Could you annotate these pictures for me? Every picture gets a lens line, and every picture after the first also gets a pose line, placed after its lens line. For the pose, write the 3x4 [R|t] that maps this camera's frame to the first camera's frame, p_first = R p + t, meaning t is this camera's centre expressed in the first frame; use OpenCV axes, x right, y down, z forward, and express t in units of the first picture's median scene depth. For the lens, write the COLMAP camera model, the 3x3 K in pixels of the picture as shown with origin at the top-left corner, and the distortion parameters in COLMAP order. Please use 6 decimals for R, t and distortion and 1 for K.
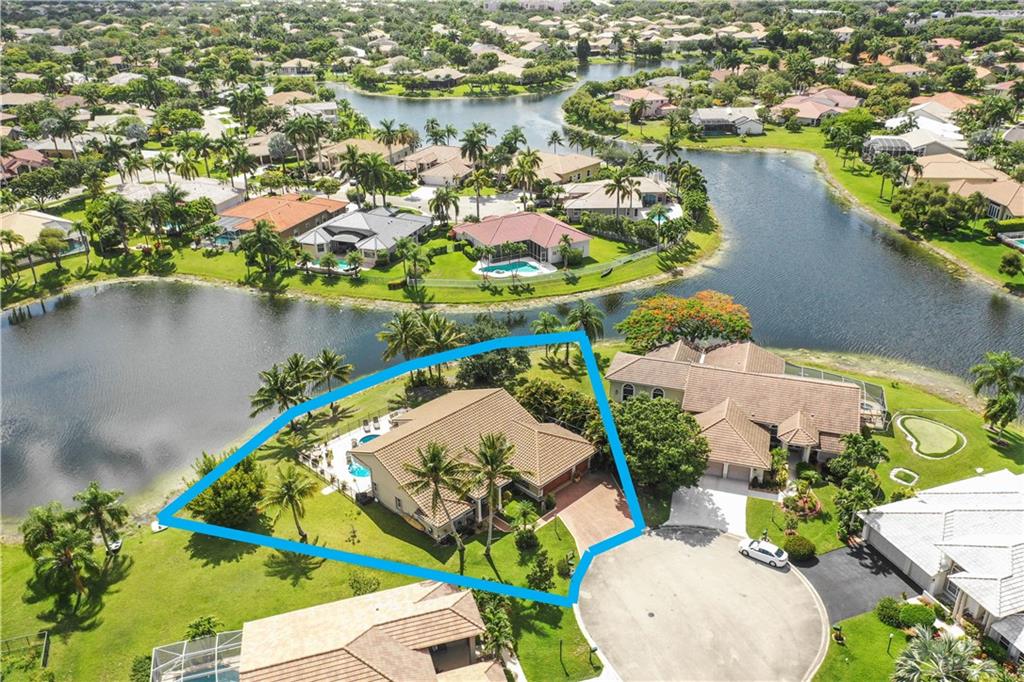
lens RADIAL K [[805.2, 0, 512.0], [0, 805.2, 341.0], [0, 0, 1]] dist [0.013649, -0.002544]
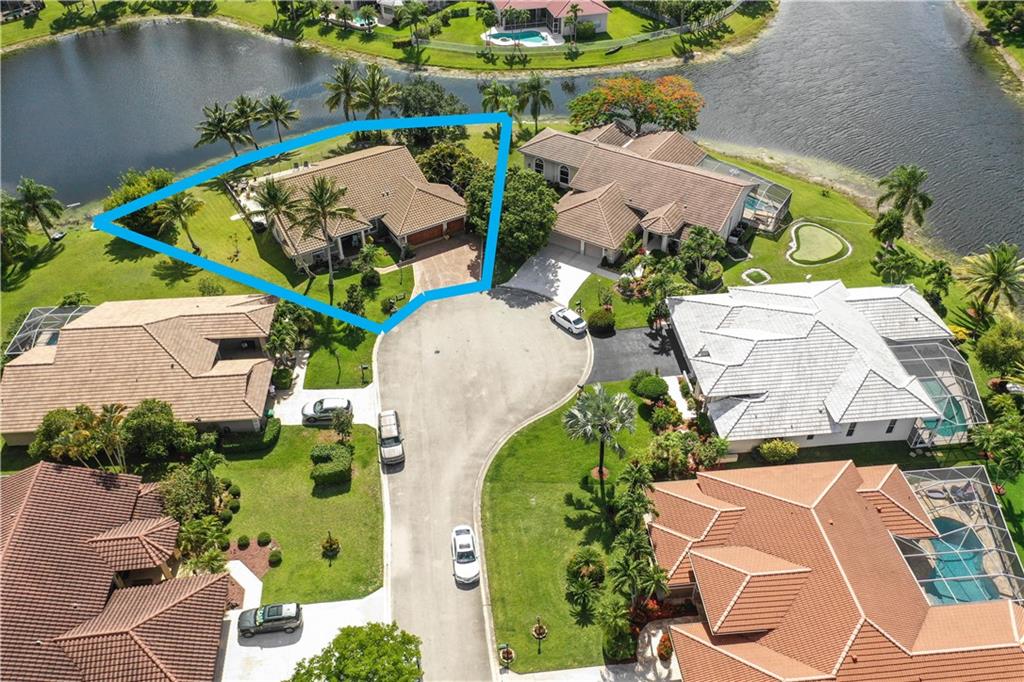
lens RADIAL K [[805.2, 0, 512.0], [0, 805.2, 341.0], [0, 0, 1]] dist [0.013649, -0.002544]
pose [[0.971102, 0.155577, -0.180985, 0.231652], [-0.104055, 0.958457, 0.265581, 0.004979], [0.214785, -0.239074, 0.946948, -0.026020]]
